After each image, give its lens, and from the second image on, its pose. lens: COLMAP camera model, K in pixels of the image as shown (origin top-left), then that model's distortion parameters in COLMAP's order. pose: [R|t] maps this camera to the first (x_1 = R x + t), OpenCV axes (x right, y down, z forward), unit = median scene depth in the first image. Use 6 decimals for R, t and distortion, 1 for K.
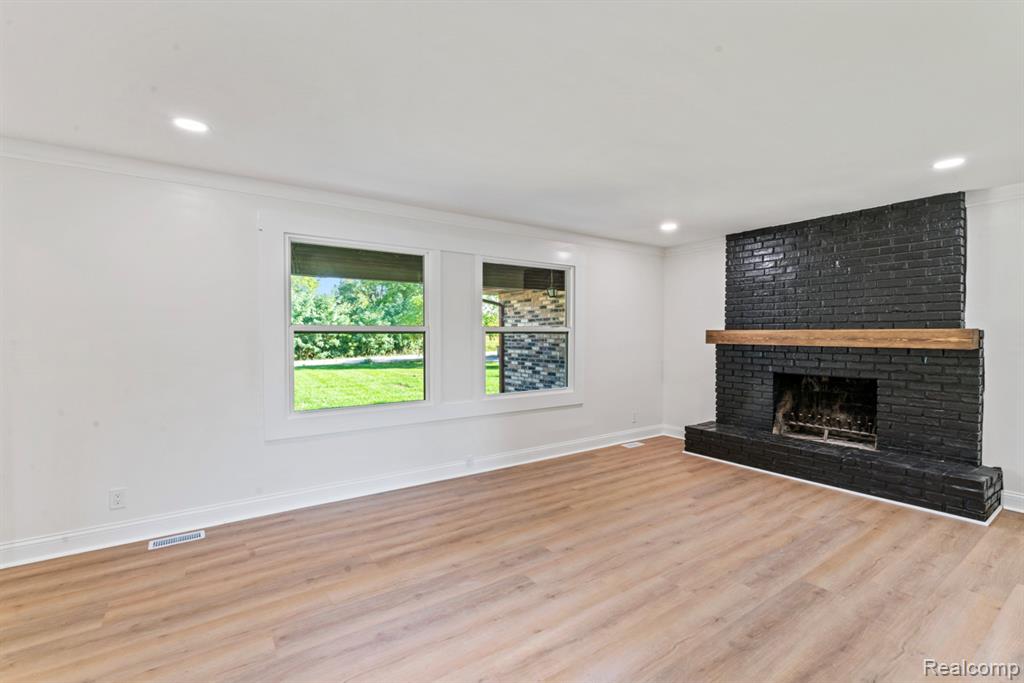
lens RADIAL K [[460.3, 0, 511.1], [0, 460.3, 335.5], [0, 0, 1]] dist [-0.001786, -0.000084]
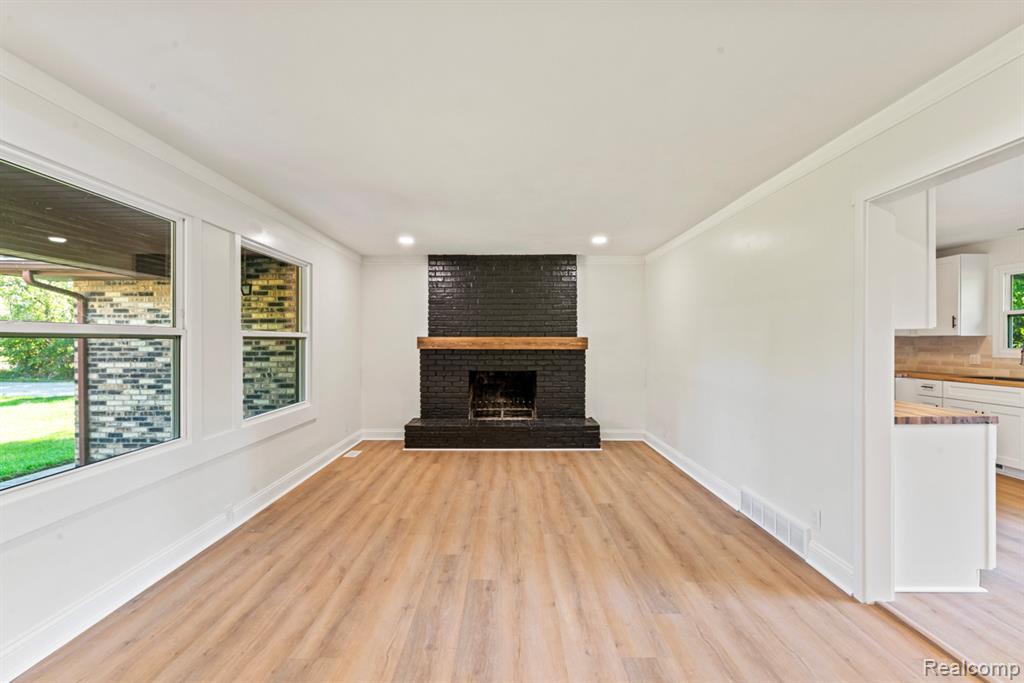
lens RADIAL K [[460.3, 0, 511.1], [0, 460.3, 335.5], [0, 0, 1]] dist [-0.001786, -0.000084]
pose [[0.568746, 0.010411, 0.822447, -0.447241], [0.002683, 0.999891, -0.014512, 0.002483], [-0.822509, 0.010460, 0.568656, 0.213169]]
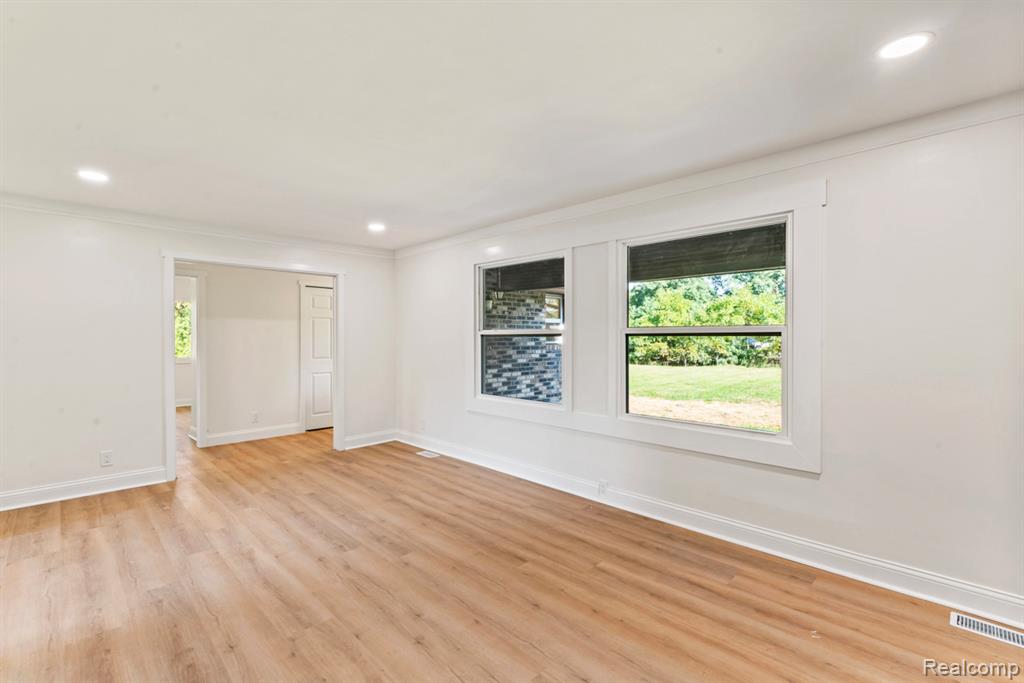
lens RADIAL K [[460.3, 0, 511.1], [0, 460.3, 335.5], [0, 0, 1]] dist [-0.001786, -0.000084]
pose [[0.168526, -0.002898, -0.985693, 0.727029], [-0.003308, 0.999988, -0.003506, -0.002265], [0.985692, 0.003852, 0.168514, 0.698462]]
